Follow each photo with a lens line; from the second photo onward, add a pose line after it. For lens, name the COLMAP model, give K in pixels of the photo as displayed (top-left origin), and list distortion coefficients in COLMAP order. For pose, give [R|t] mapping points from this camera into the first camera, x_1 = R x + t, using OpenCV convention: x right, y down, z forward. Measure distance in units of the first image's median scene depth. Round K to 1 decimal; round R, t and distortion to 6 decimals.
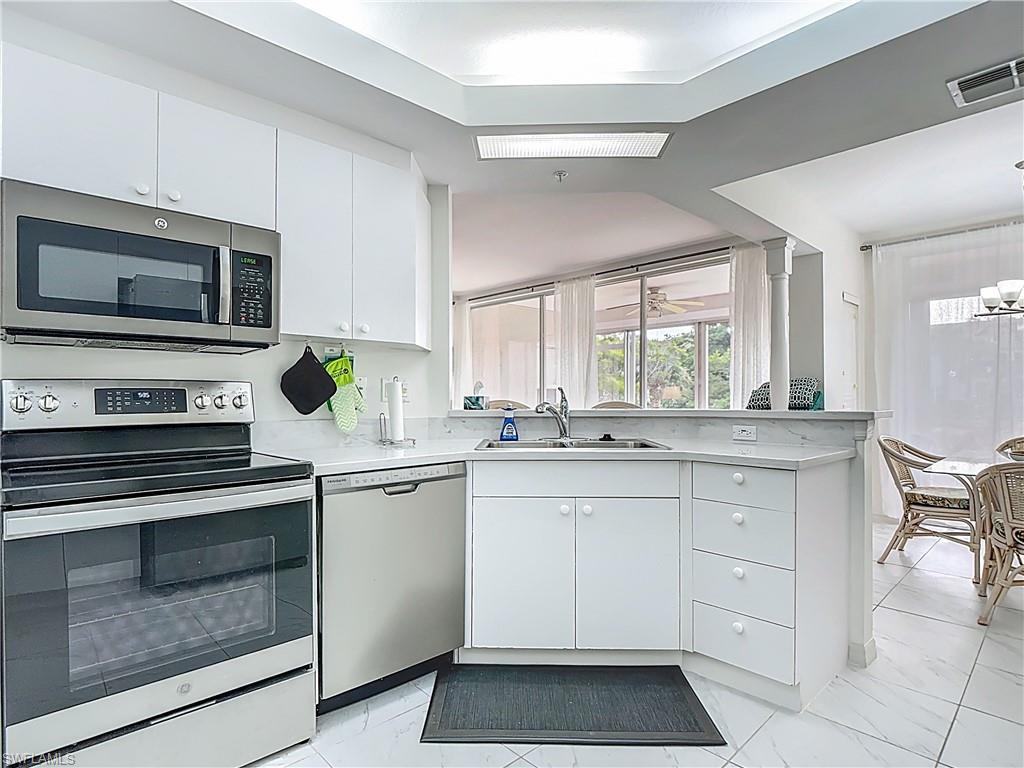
lens RADIAL K [[538.9, 0, 506.6], [0, 538.9, 394.3], [0, 0, 1]] dist [0.001511, -0.021382]
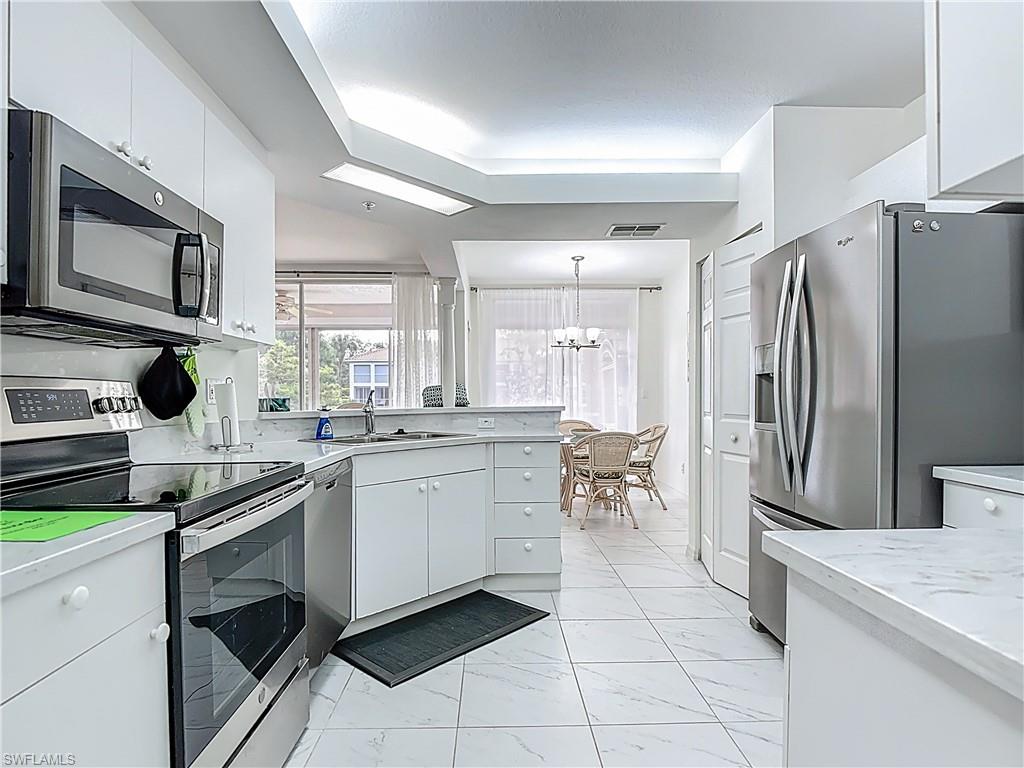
lens RADIAL K [[553.0, 0, 500.6], [0, 553.0, 402.5], [0, 0, 1]] dist [0.005226, -0.020186]
pose [[0.672319, -0.010145, 0.740192, -0.602382], [0.001898, 0.999926, 0.011981, 0.000115], [-0.740259, -0.006650, 0.672289, -0.003056]]
